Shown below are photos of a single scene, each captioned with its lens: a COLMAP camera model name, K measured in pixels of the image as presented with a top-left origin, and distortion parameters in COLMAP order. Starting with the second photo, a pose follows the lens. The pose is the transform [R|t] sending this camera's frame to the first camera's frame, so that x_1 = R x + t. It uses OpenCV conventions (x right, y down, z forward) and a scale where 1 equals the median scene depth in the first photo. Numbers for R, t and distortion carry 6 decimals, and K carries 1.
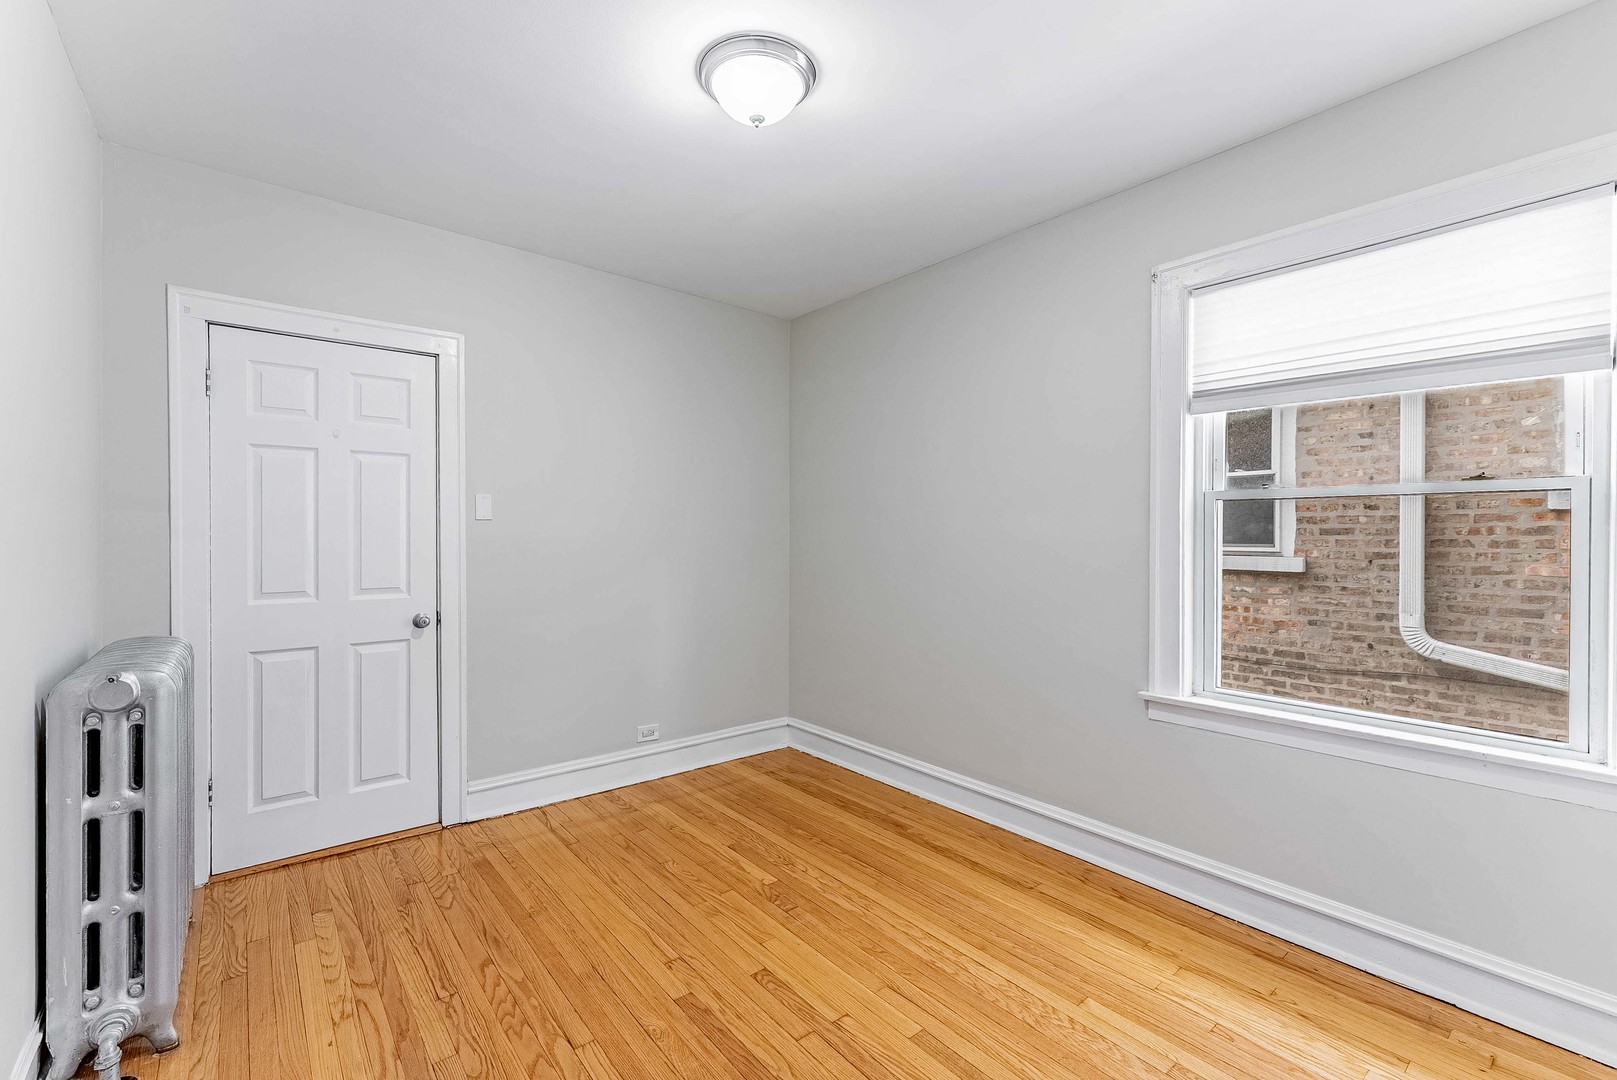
lens RADIAL K [[683.2, 0, 805.5], [0, 683.2, 536.9], [0, 0, 1]] dist [0.002129, -0.000328]
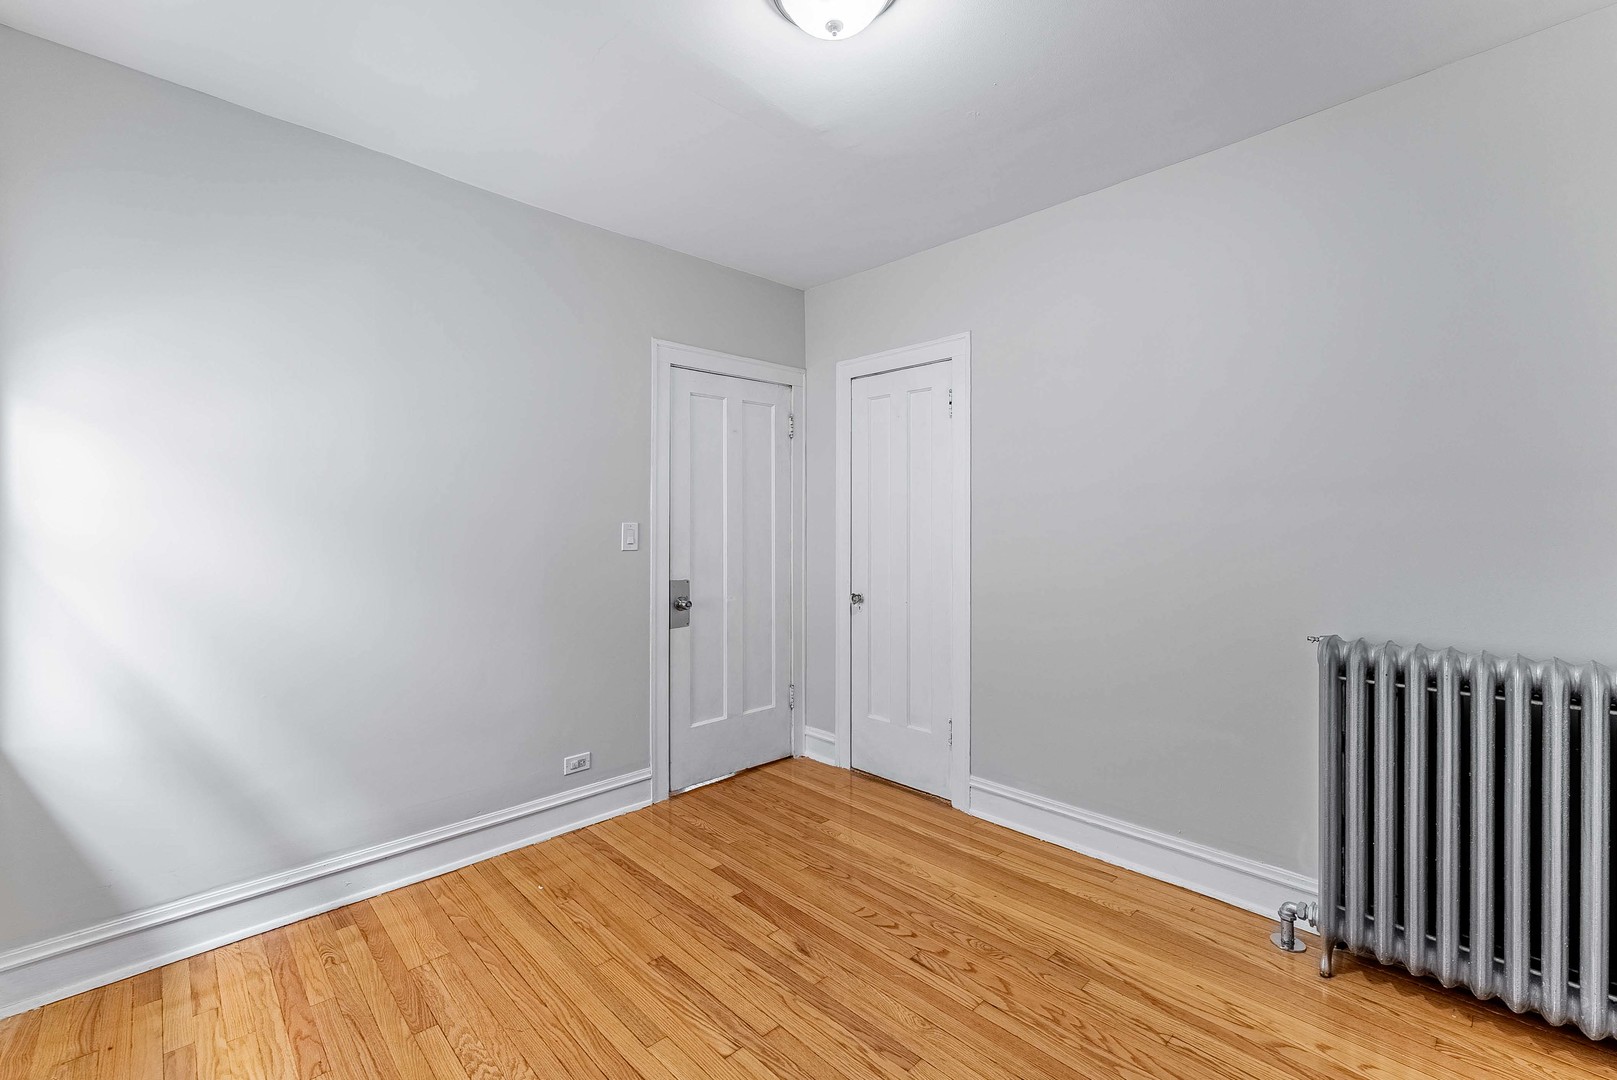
lens RADIAL K [[683.2, 0, 811.7], [0, 683.2, 534.6], [0, 0, 1]] dist [0.002129, -0.000328]
pose [[-0.997799, -0.002493, -0.066257, 0.008576], [-0.003170, 0.999944, 0.010114, -0.002256], [0.066228, 0.010302, -0.997751, 1.953582]]
